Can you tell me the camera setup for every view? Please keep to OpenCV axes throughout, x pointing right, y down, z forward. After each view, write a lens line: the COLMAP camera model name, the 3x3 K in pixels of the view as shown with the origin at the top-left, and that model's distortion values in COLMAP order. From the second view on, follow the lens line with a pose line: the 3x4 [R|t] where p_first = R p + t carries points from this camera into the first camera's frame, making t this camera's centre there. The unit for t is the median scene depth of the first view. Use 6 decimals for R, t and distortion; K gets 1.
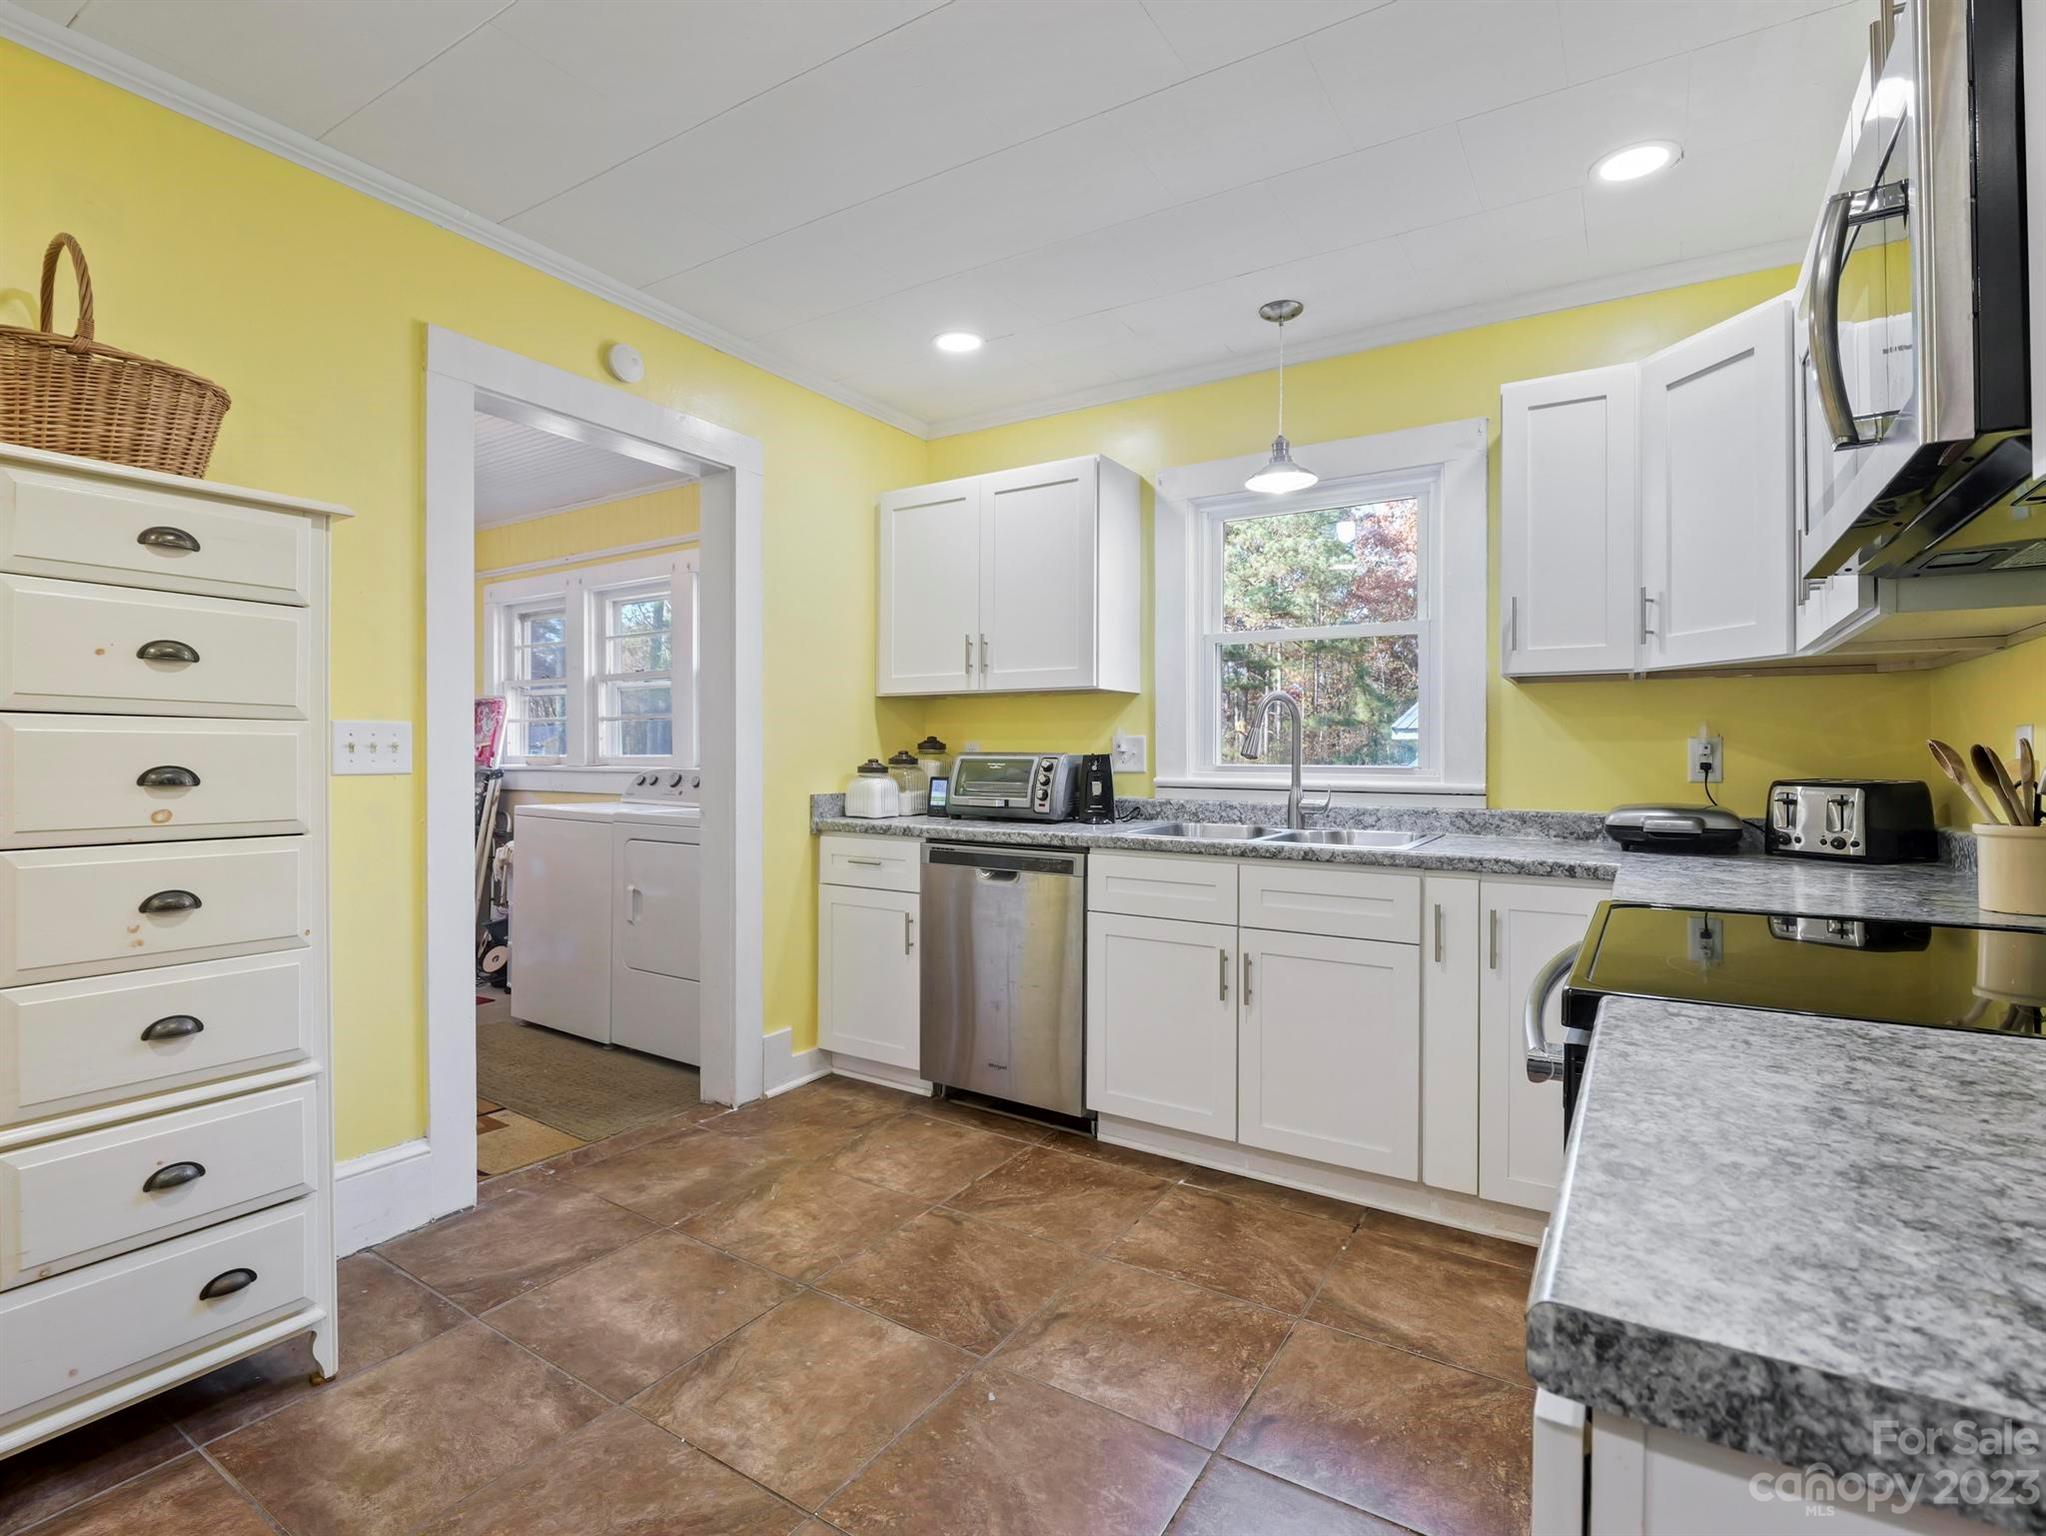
lens RADIAL K [[996.4, 0, 997.3], [0, 996.4, 752.2], [0, 0, 1]] dist [-0.017890, -0.000996]
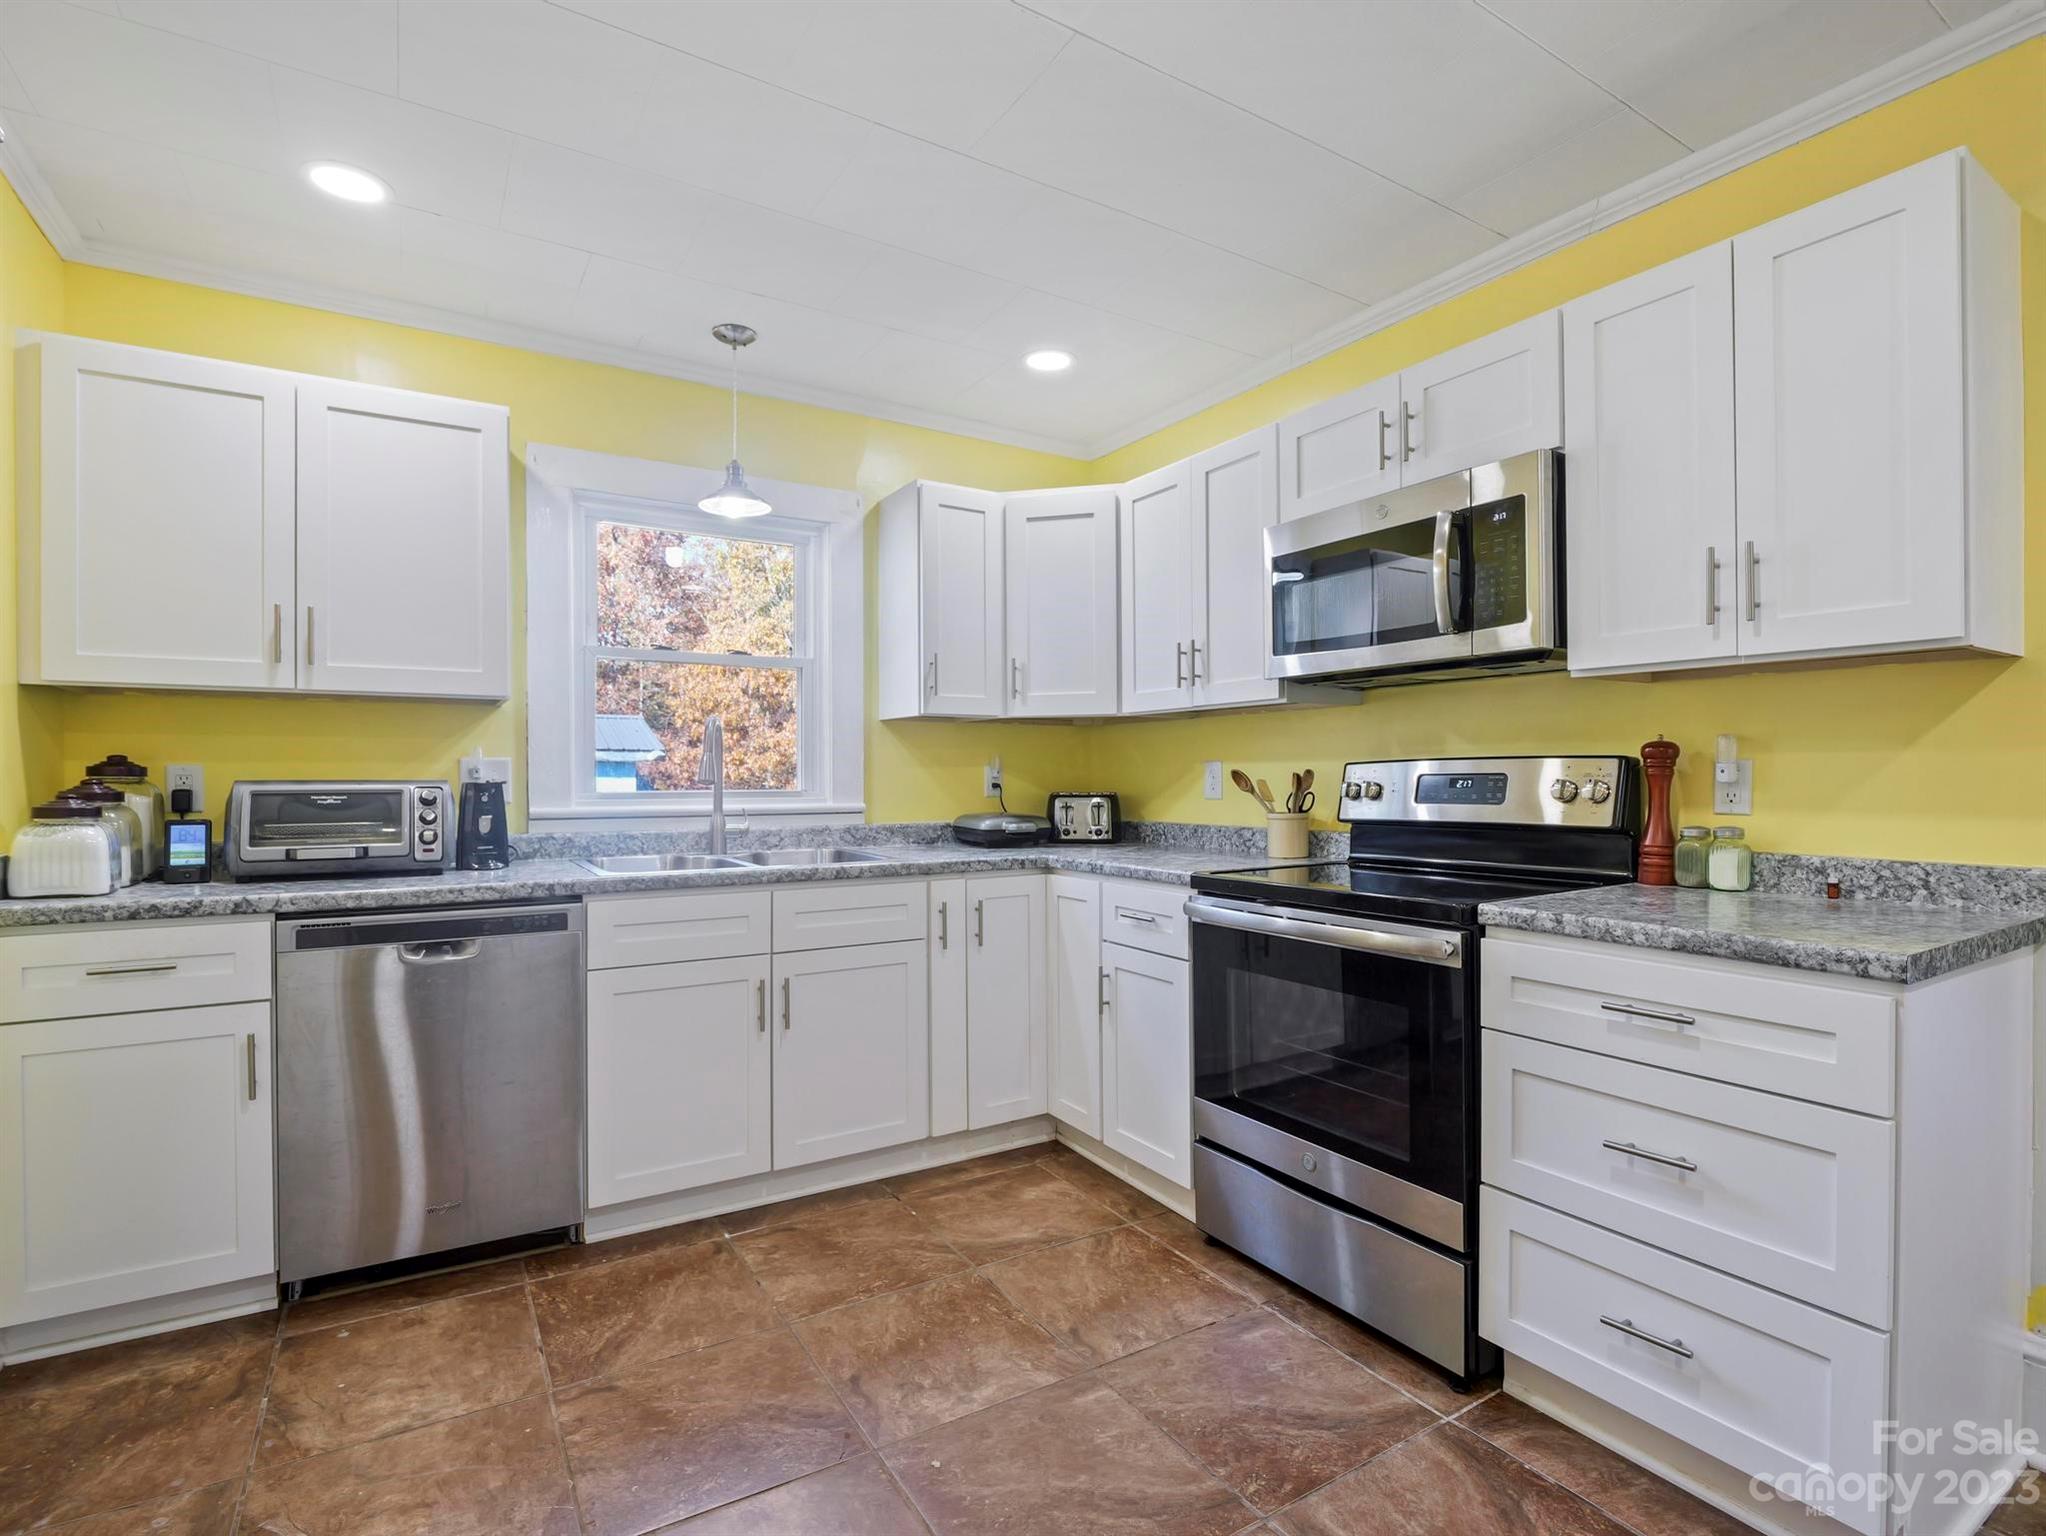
lens RADIAL K [[996.4, 0, 1021.4], [0, 996.4, 775.2], [0, 0, 1]] dist [-0.017890, -0.000996]
pose [[0.425026, -0.004276, 0.905171, -0.505133], [0.003726, 0.999989, 0.002974, -0.004392], [-0.905173, 0.002109, 0.425037, 0.322953]]
